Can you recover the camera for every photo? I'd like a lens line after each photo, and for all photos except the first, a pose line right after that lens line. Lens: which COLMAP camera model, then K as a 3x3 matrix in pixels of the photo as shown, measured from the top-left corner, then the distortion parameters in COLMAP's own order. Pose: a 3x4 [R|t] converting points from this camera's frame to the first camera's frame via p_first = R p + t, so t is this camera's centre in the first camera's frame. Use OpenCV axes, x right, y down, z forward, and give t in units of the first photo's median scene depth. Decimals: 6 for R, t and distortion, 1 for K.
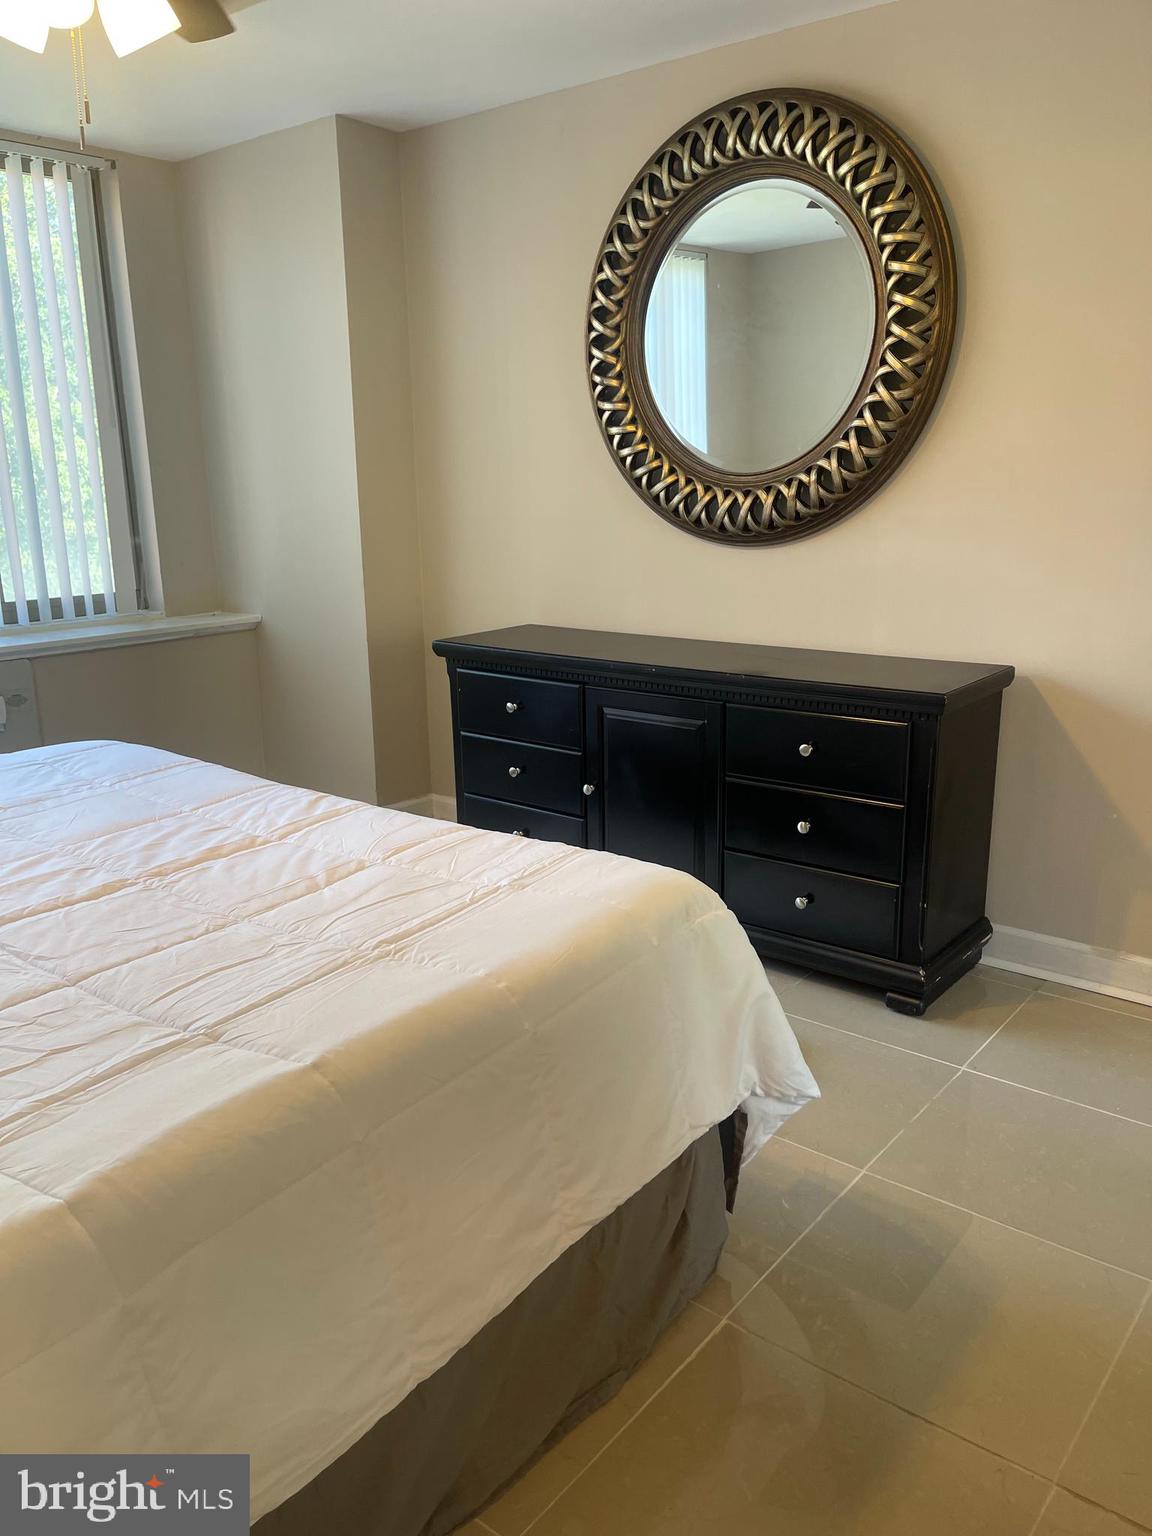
lens RADIAL K [[1181.9, 0, 574.8], [0, 1181.9, 779.2], [0, 0, 1]] dist [0.075879, -0.112845]
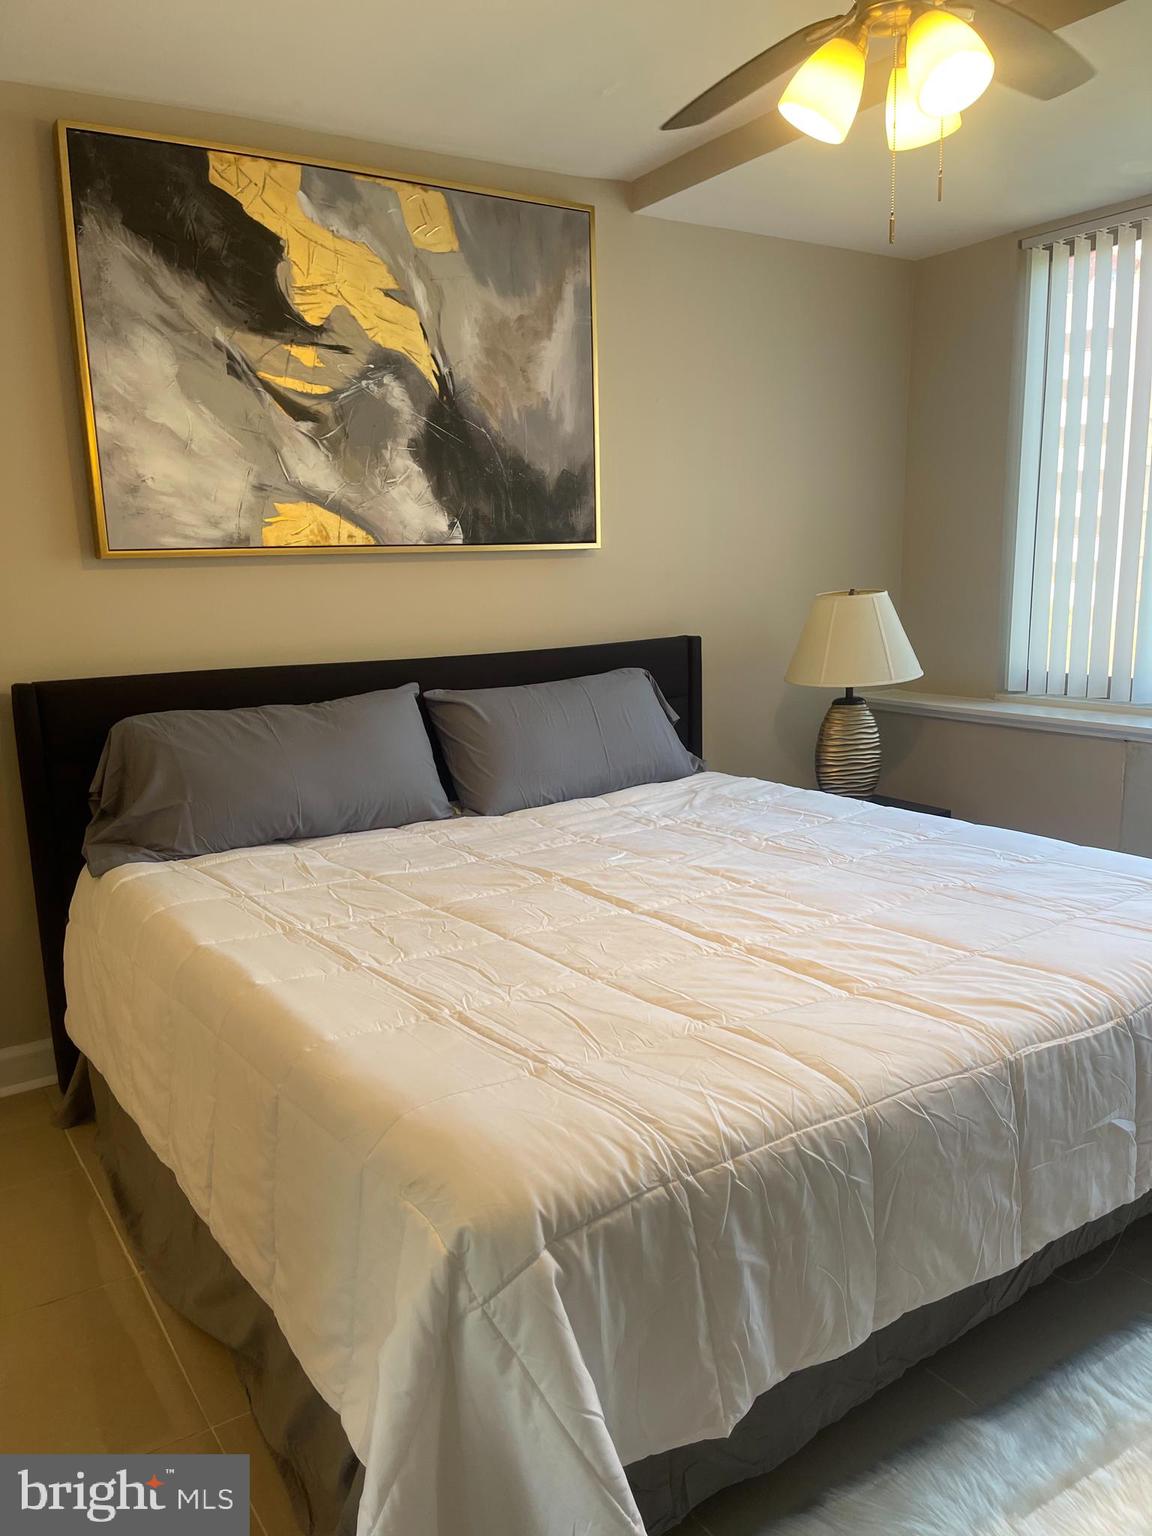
lens RADIAL K [[1181.9, 0, 574.8], [0, 1181.9, 779.2], [0, 0, 1]] dist [0.075879, -0.112845]
pose [[-0.300189, 0.205232, -0.931540, 0.610320], [-0.209725, 0.938483, 0.274345, -0.302719], [0.930538, 0.277723, -0.238680, 1.023701]]
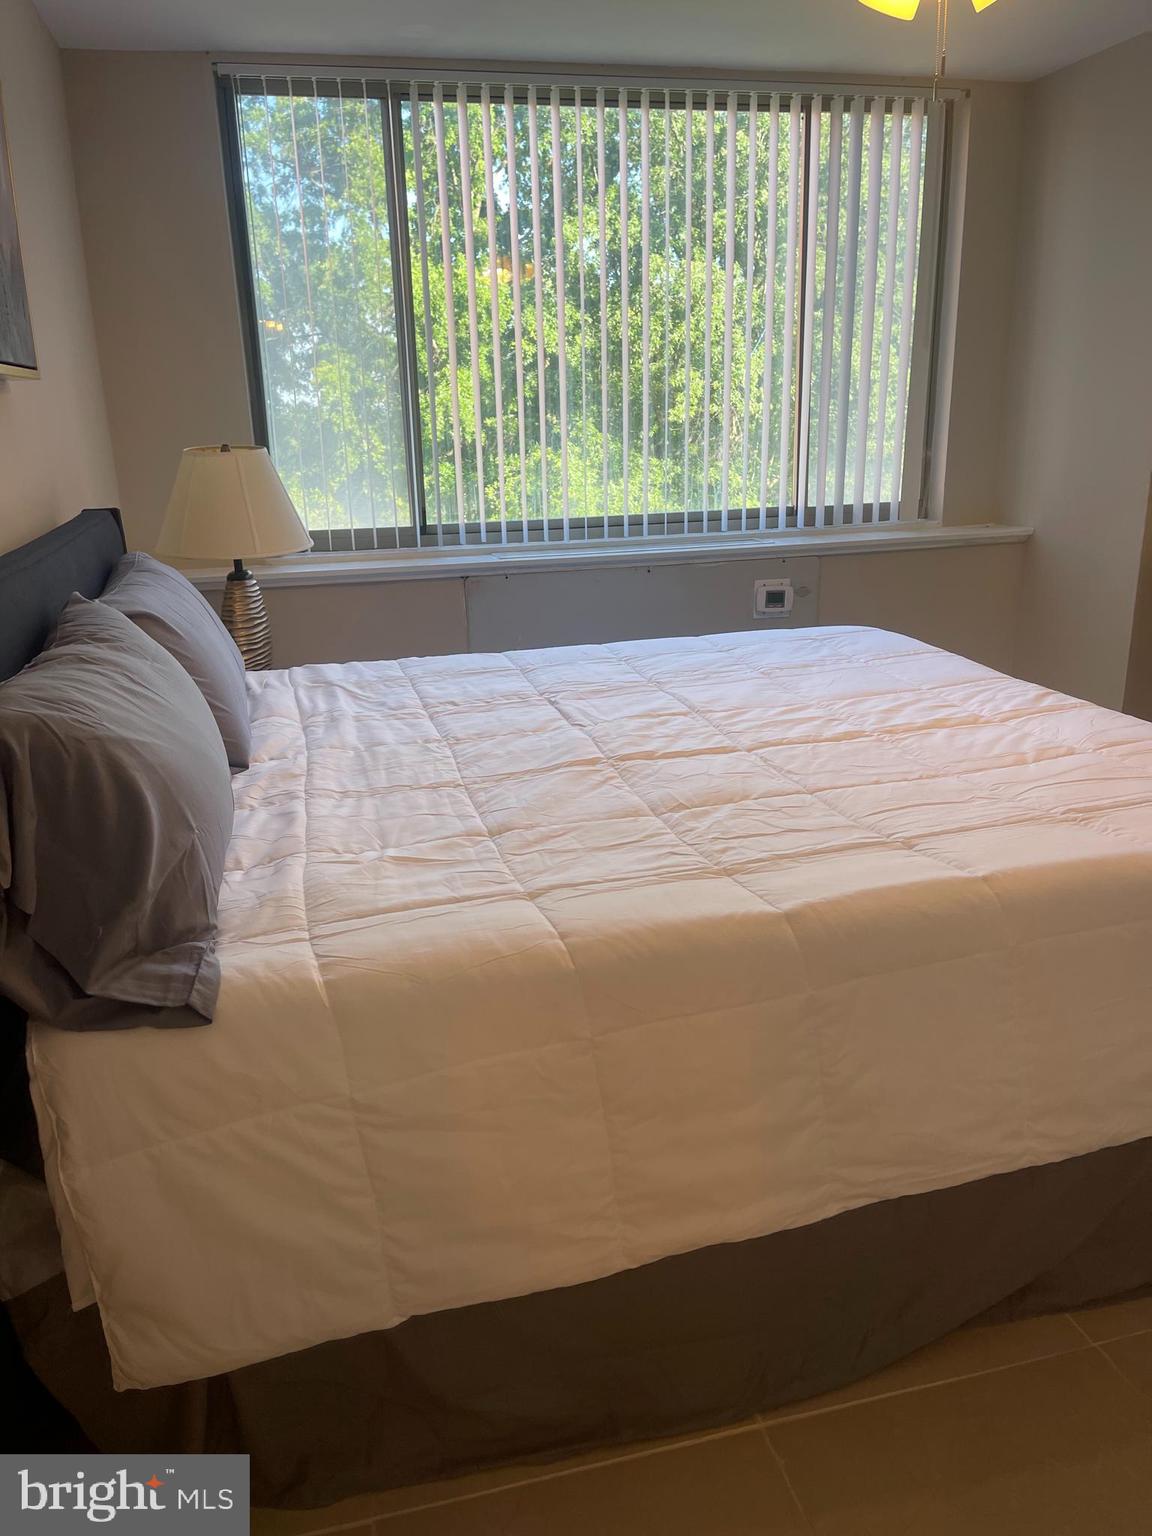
lens RADIAL K [[1181.9, 0, 574.8], [0, 1181.9, 779.2], [0, 0, 1]] dist [0.075879, -0.112845]
pose [[0.808261, 0.173059, -0.562818, 0.066401], [-0.138234, 0.984890, 0.104322, 0.044695], [0.572368, -0.006519, 0.819971, -0.139994]]
